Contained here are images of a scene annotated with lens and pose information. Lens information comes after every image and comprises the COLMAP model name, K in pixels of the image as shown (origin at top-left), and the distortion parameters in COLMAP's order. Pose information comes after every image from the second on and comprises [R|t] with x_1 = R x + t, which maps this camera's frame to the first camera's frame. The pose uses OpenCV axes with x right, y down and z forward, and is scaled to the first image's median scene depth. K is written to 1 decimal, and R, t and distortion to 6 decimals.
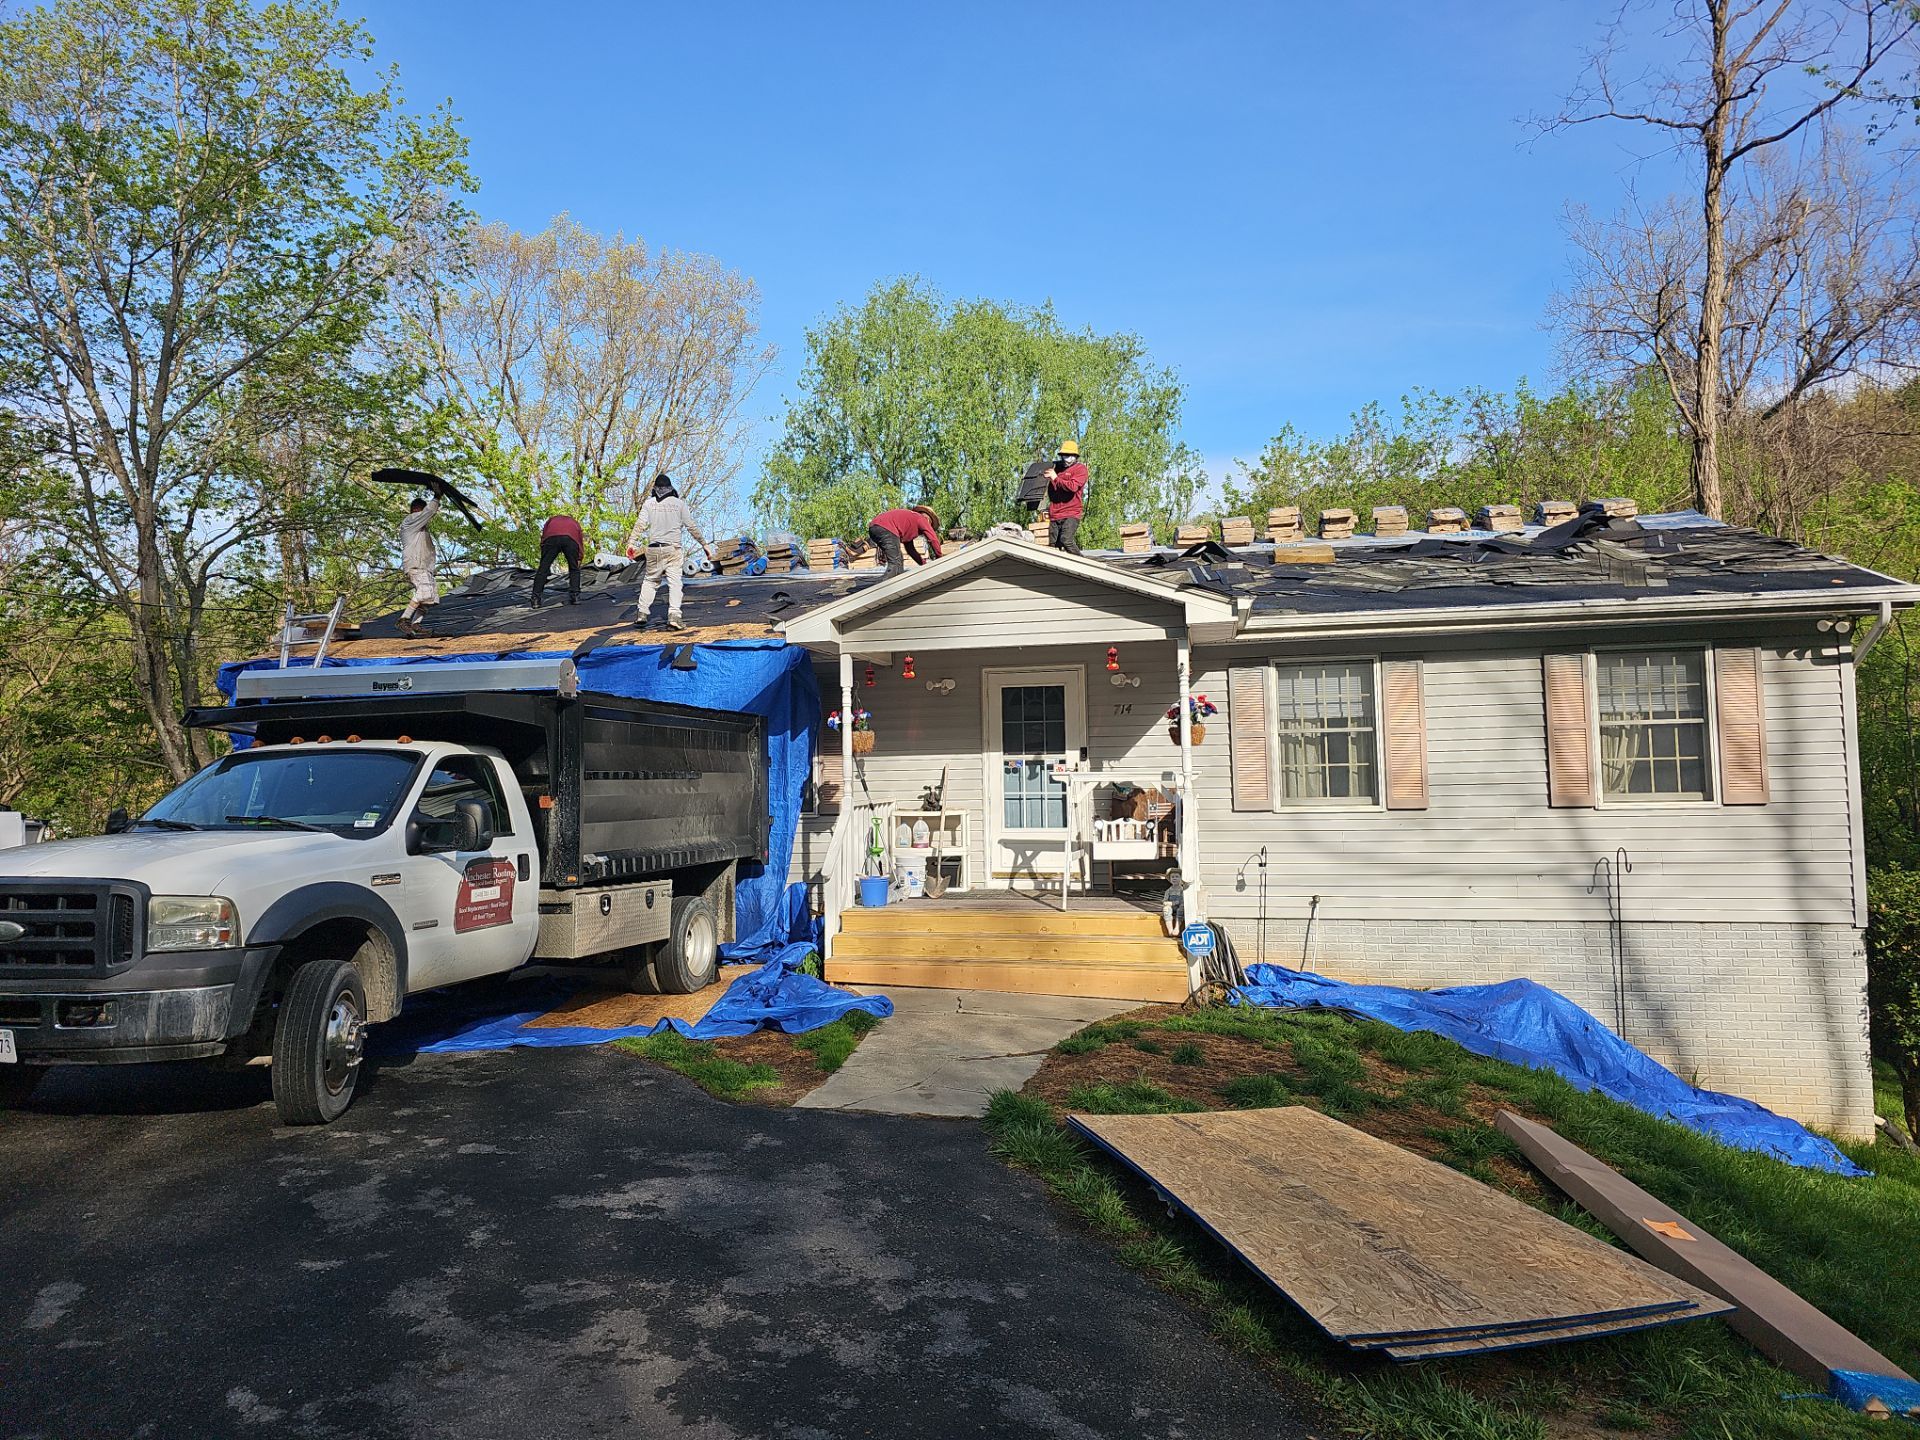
lens RADIAL K [[1299.4, 0, 965.6], [0, 1299.4, 694.2], [0, 0, 1]] dist [0.080589, -0.088057]
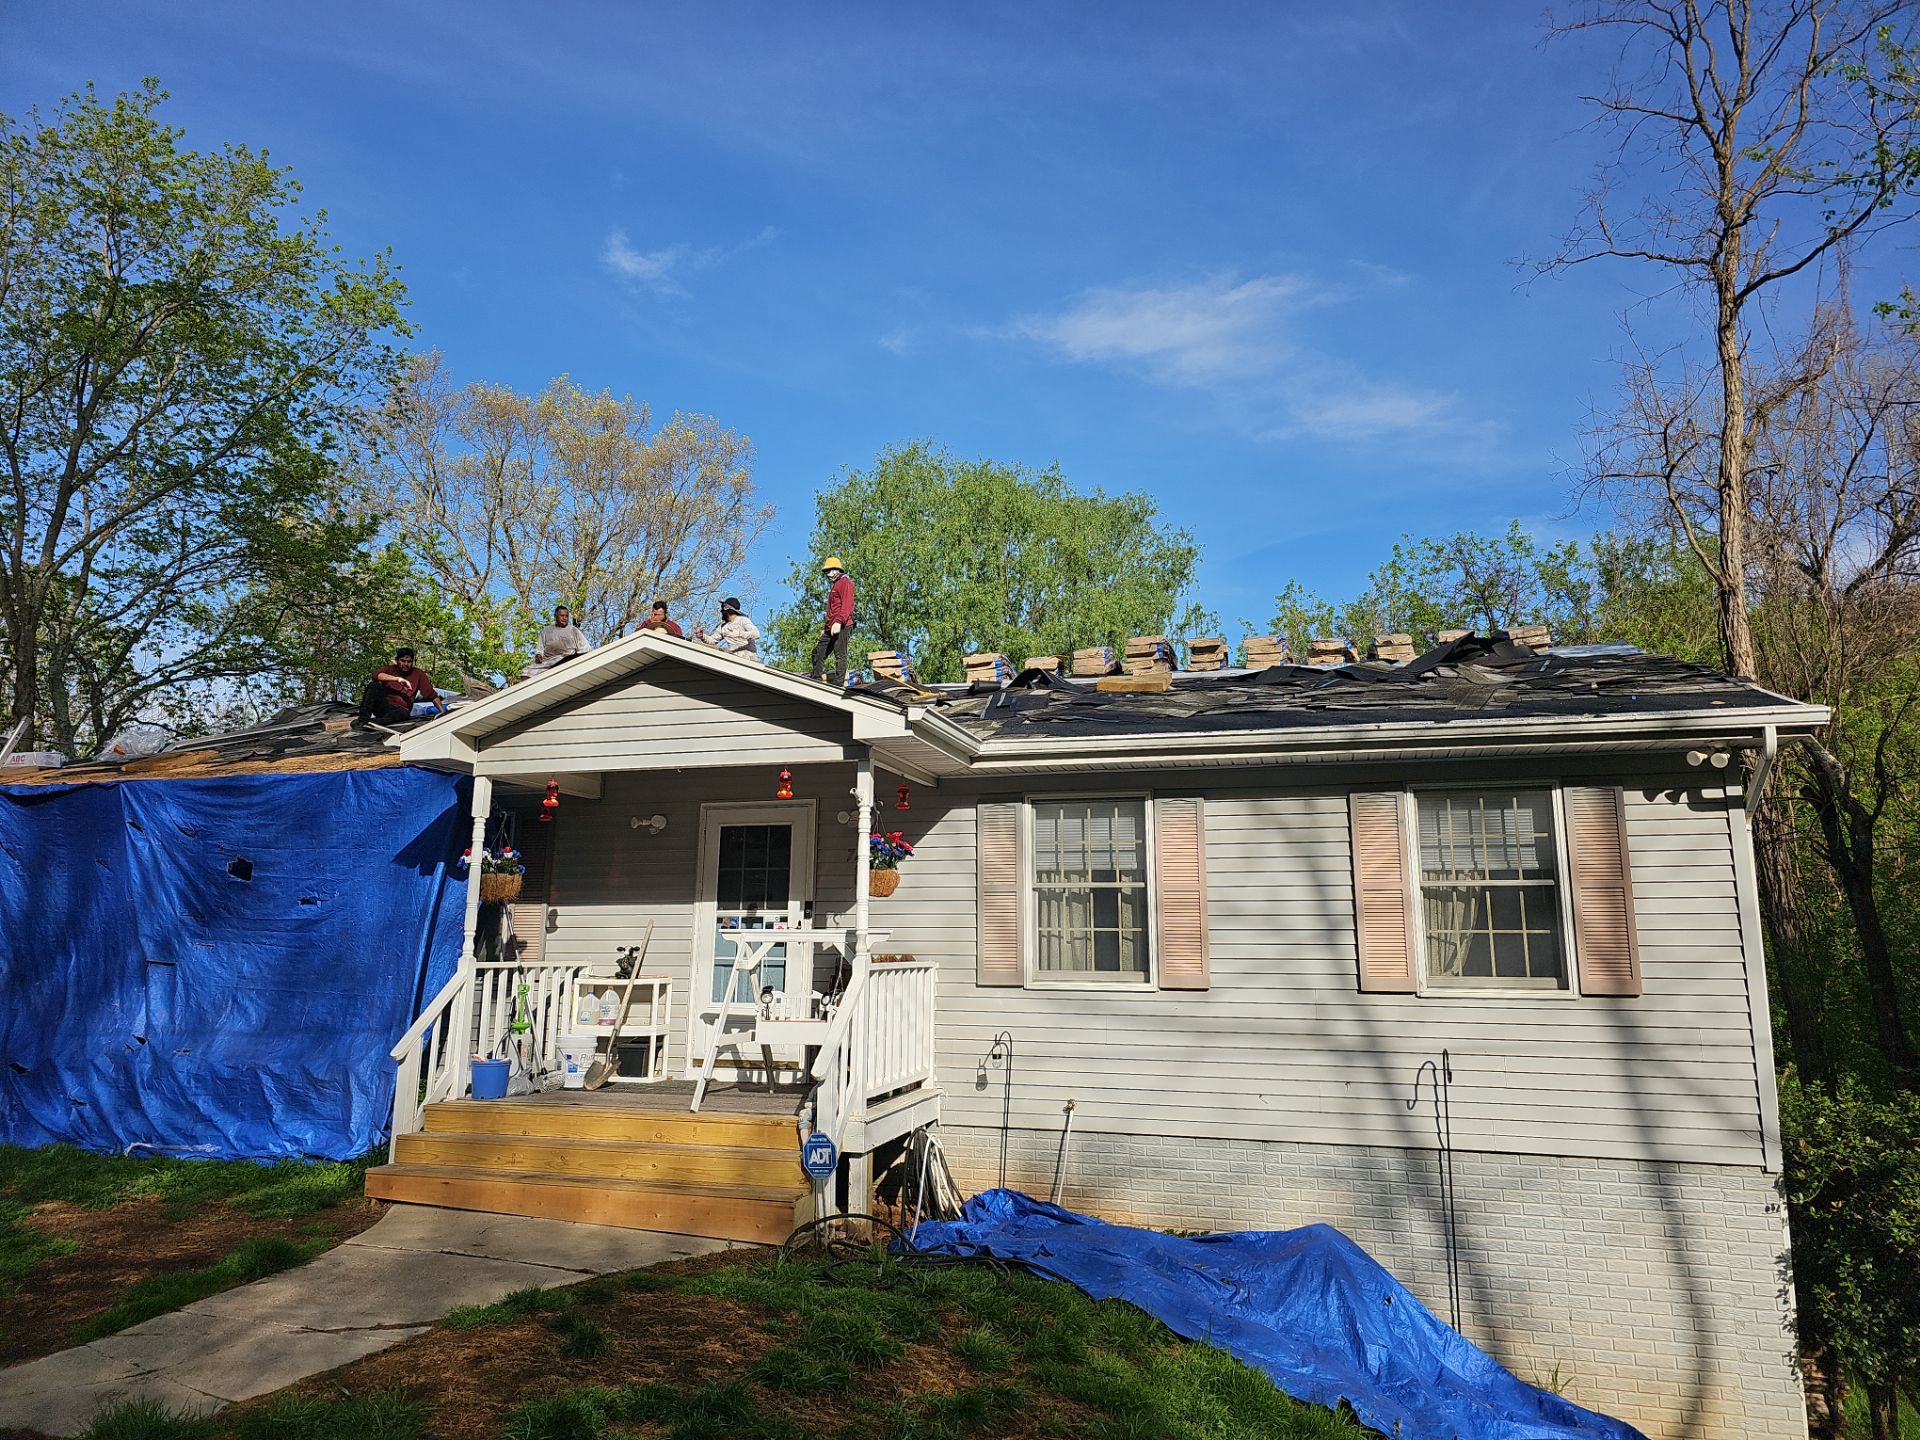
lens RADIAL K [[1299.4, 0, 965.6], [0, 1299.4, 694.2], [0, 0, 1]] dist [0.080589, -0.088057]
pose [[0.996647, 0.010715, -0.081115, 0.262043], [-0.021723, 0.990462, -0.136067, 0.021946], [0.078883, 0.137372, 0.987373, 0.189874]]
